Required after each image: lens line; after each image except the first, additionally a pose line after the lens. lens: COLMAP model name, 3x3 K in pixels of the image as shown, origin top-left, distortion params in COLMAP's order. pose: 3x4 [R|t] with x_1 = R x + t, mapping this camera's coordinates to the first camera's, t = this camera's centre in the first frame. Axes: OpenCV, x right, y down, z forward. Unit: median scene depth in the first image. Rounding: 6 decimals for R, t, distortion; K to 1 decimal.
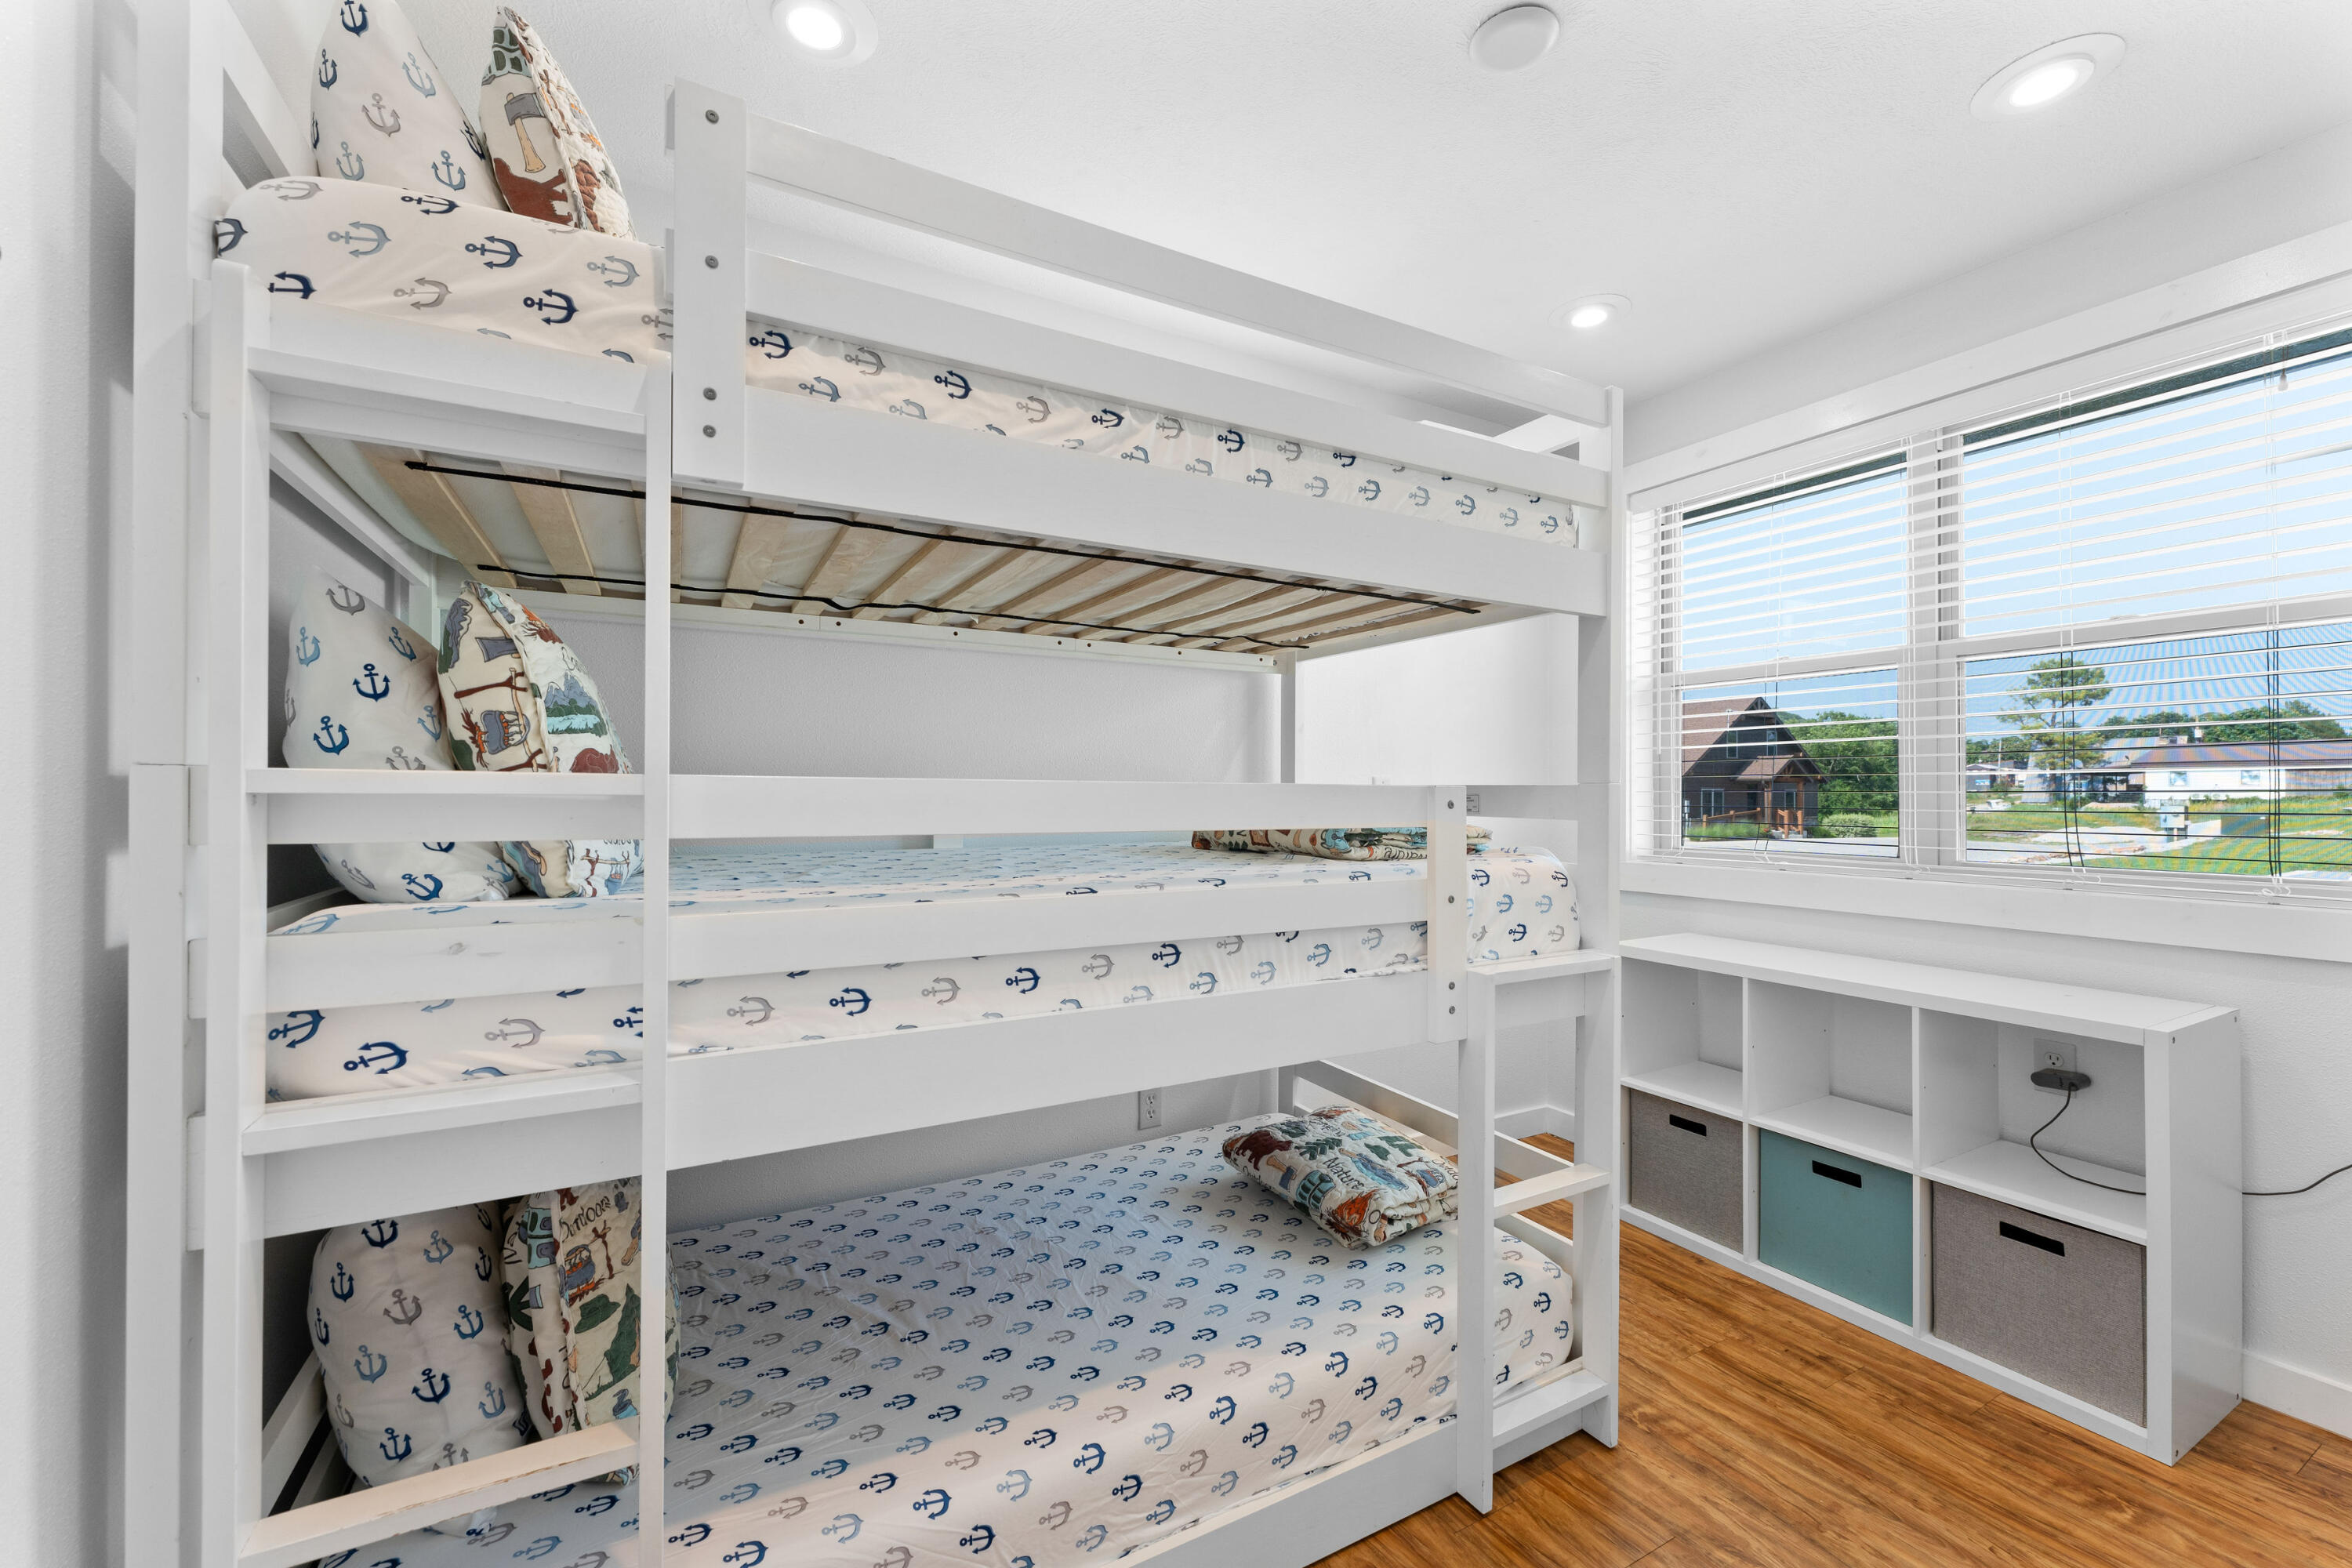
lens RADIAL K [[935.1, 0, 1168.9], [0, 935.1, 784.6], [0, 0, 1]] dist [0.000498, -0.000595]
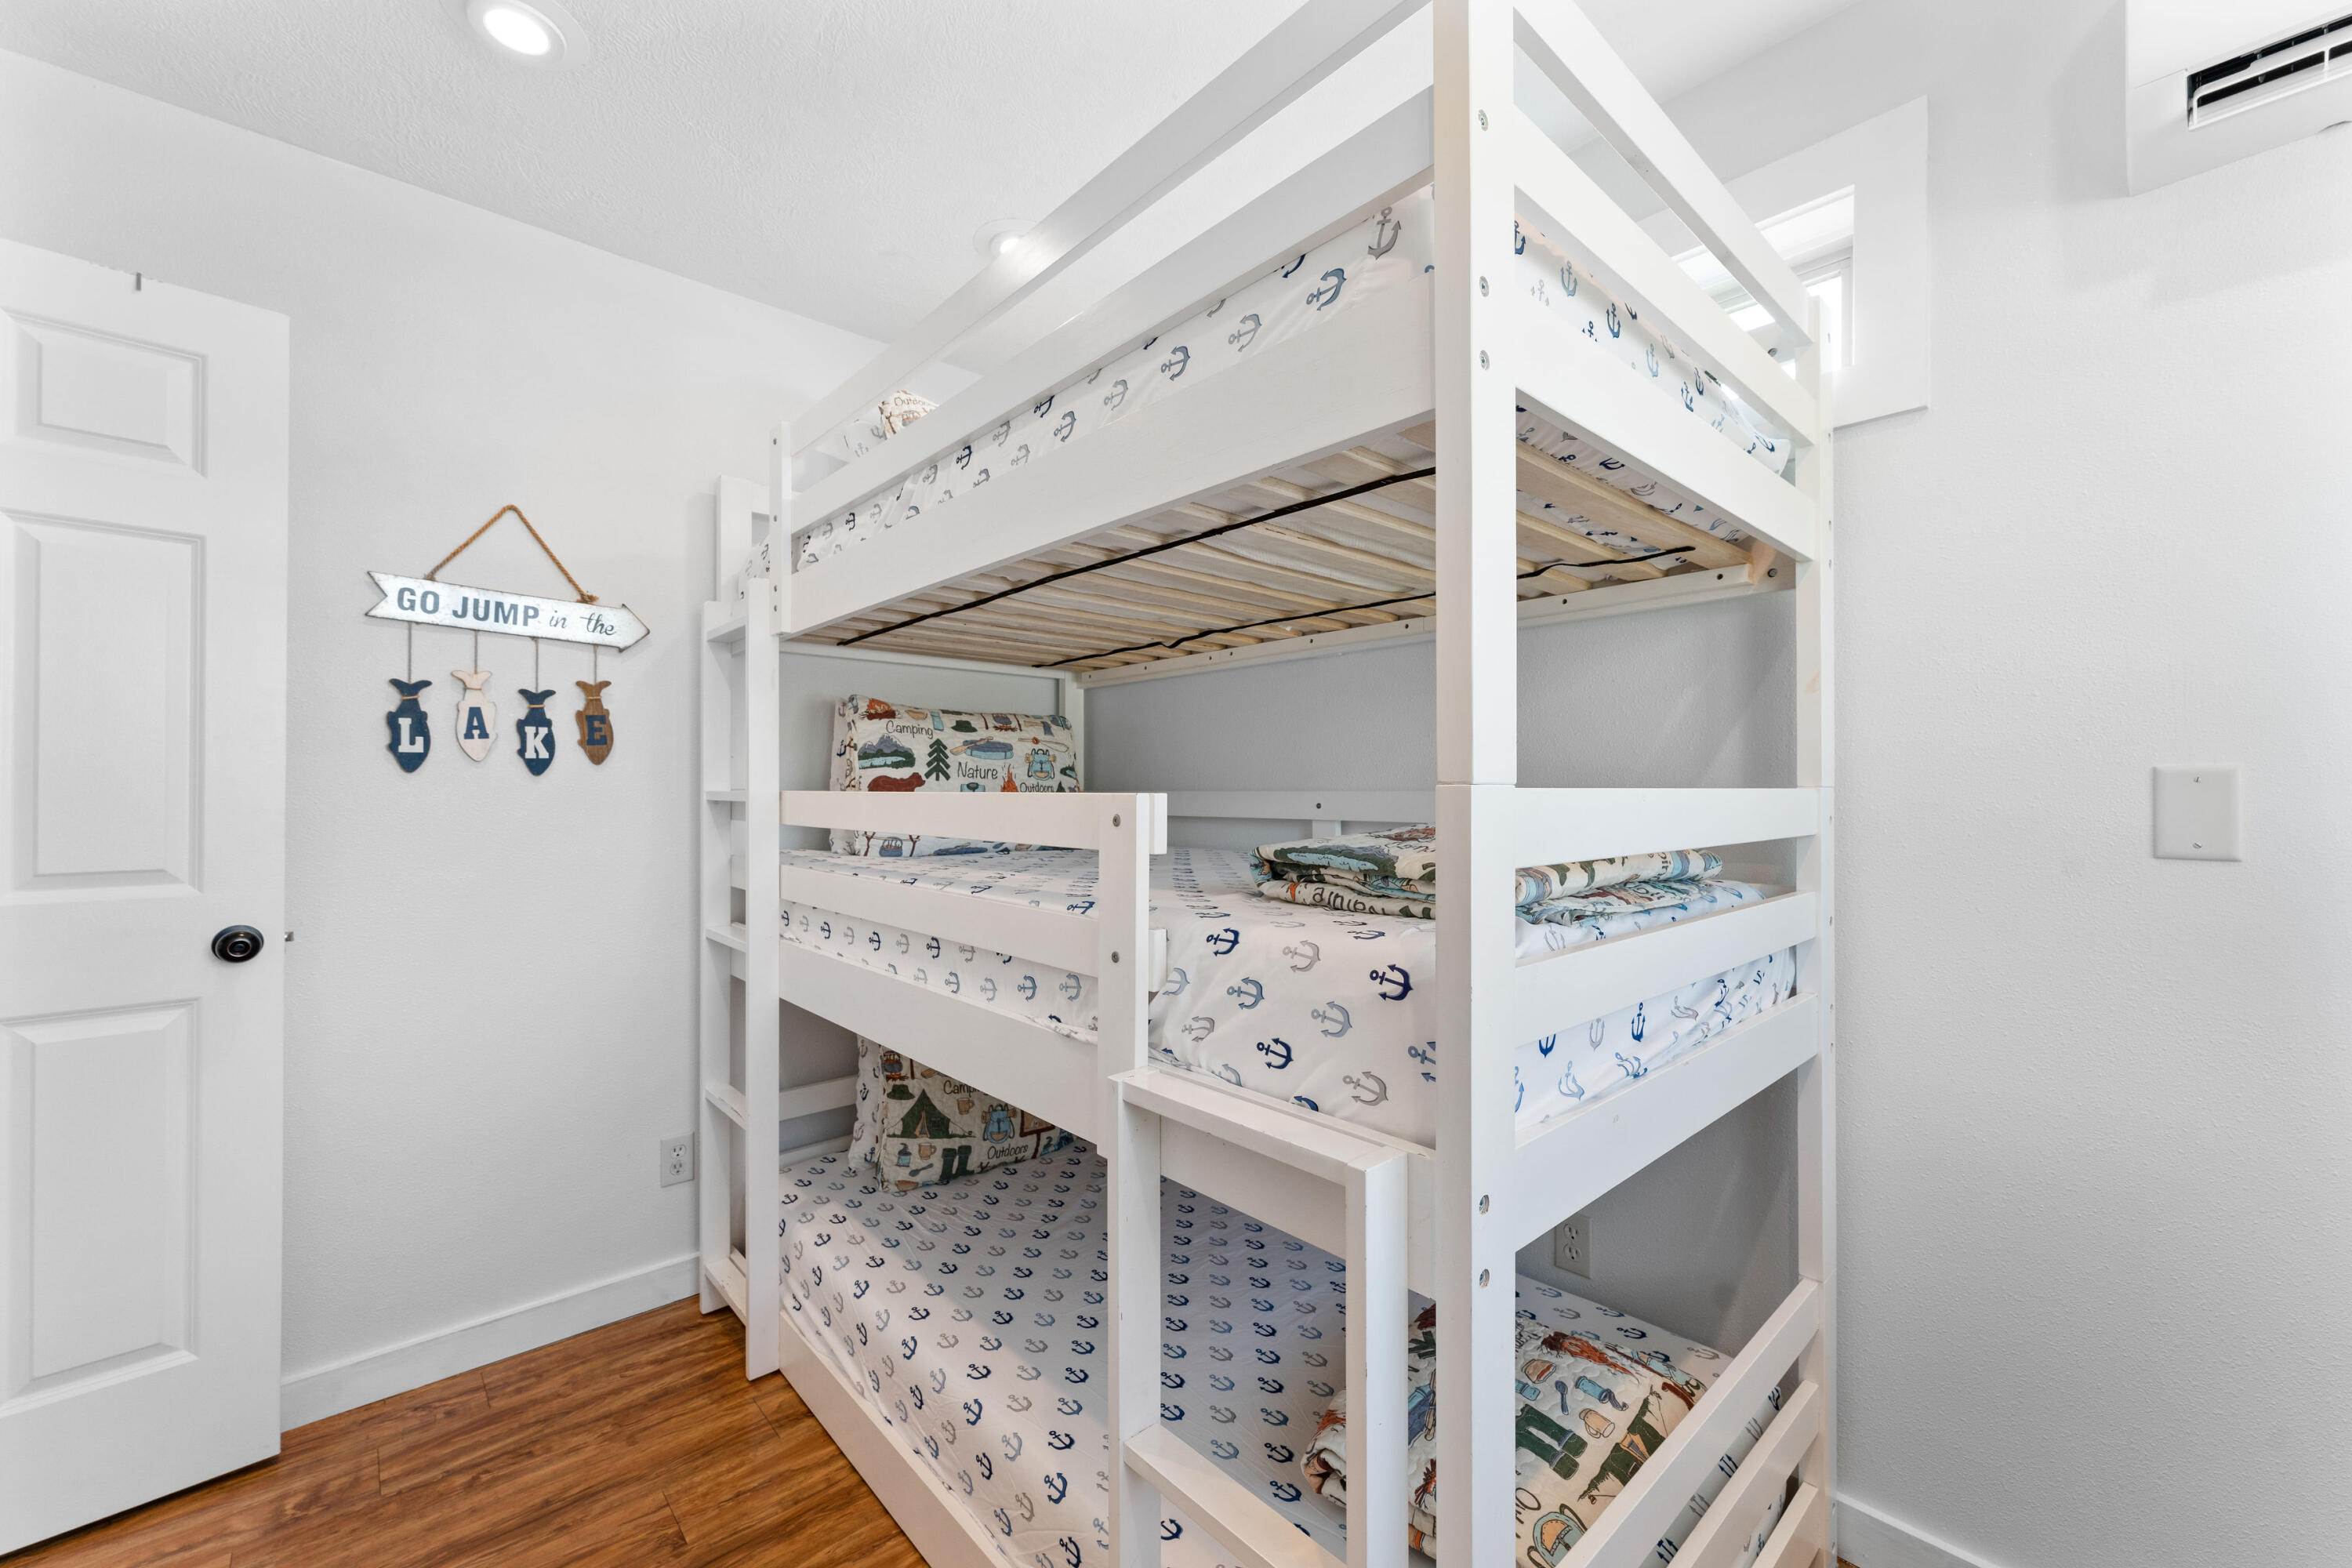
lens RADIAL K [[935.1, 0, 1168.9], [0, 935.1, 784.6], [0, 0, 1]] dist [0.000498, -0.000595]
pose [[0.222459, -0.011427, -0.974875, 0.839463], [0.009485, 0.999909, -0.009556, 0.000838], [0.974896, -0.007121, 0.222547, 0.751407]]
